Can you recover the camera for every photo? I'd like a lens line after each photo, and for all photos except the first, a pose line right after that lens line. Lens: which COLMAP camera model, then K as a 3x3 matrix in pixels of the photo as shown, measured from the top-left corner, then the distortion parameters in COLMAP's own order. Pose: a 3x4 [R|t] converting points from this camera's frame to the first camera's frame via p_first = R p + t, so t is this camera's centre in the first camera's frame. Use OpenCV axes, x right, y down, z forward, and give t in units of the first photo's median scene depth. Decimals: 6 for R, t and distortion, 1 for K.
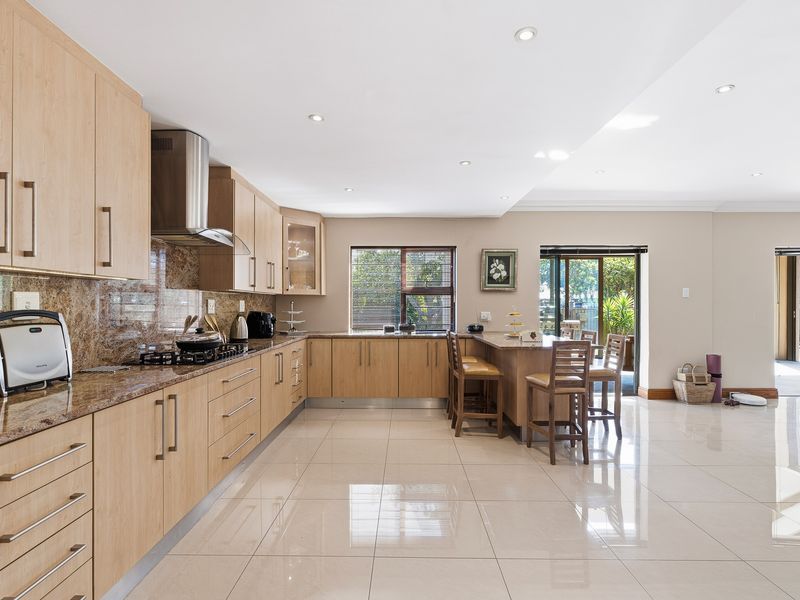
lens RADIAL K [[412.1, 0, 400.9], [0, 412.1, 303.9], [0, 0, 1]] dist [-0.000514, 0.000522]
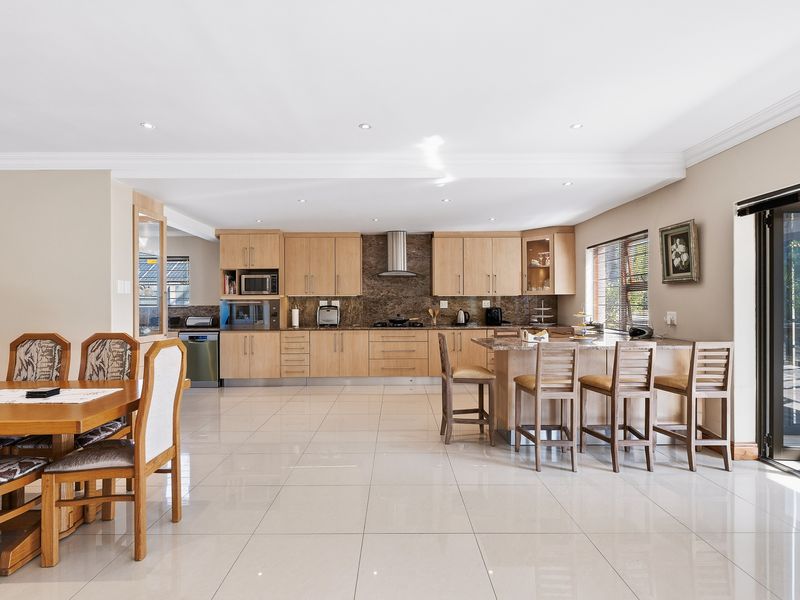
lens RADIAL K [[412.1, 0, 400.9], [0, 412.1, 303.9], [0, 0, 1]] dist [-0.000514, 0.000522]
pose [[0.026019, -0.001181, -0.999661, 0.942017], [0.008568, 0.999963, -0.000958, 0.002741], [0.999625, -0.008540, 0.026028, 0.496811]]
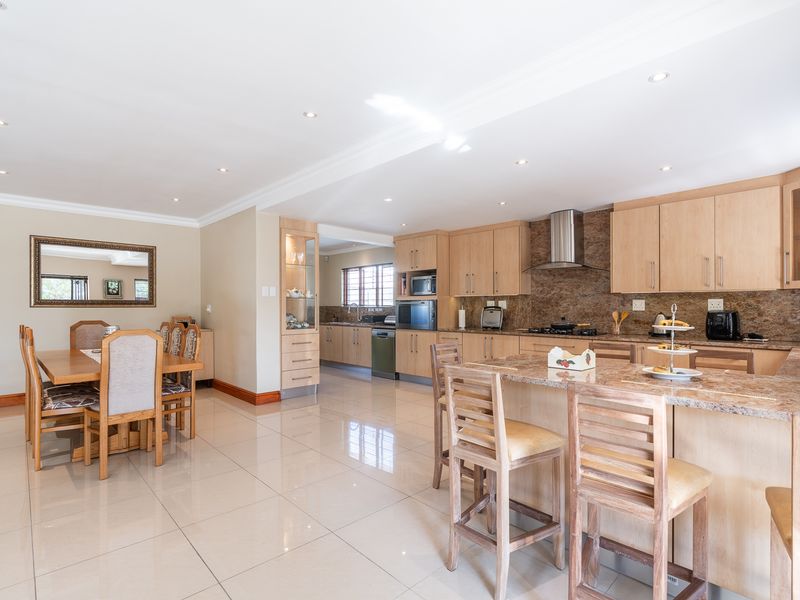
lens RADIAL K [[412.1, 0, 400.9], [0, 412.1, 303.9], [0, 0, 1]] dist [-0.000514, 0.000522]
pose [[-0.715906, -0.003800, -0.698186, 0.657957], [0.003445, 0.999954, -0.008975, 0.007542], [0.698188, -0.008830, -0.715860, 0.929899]]
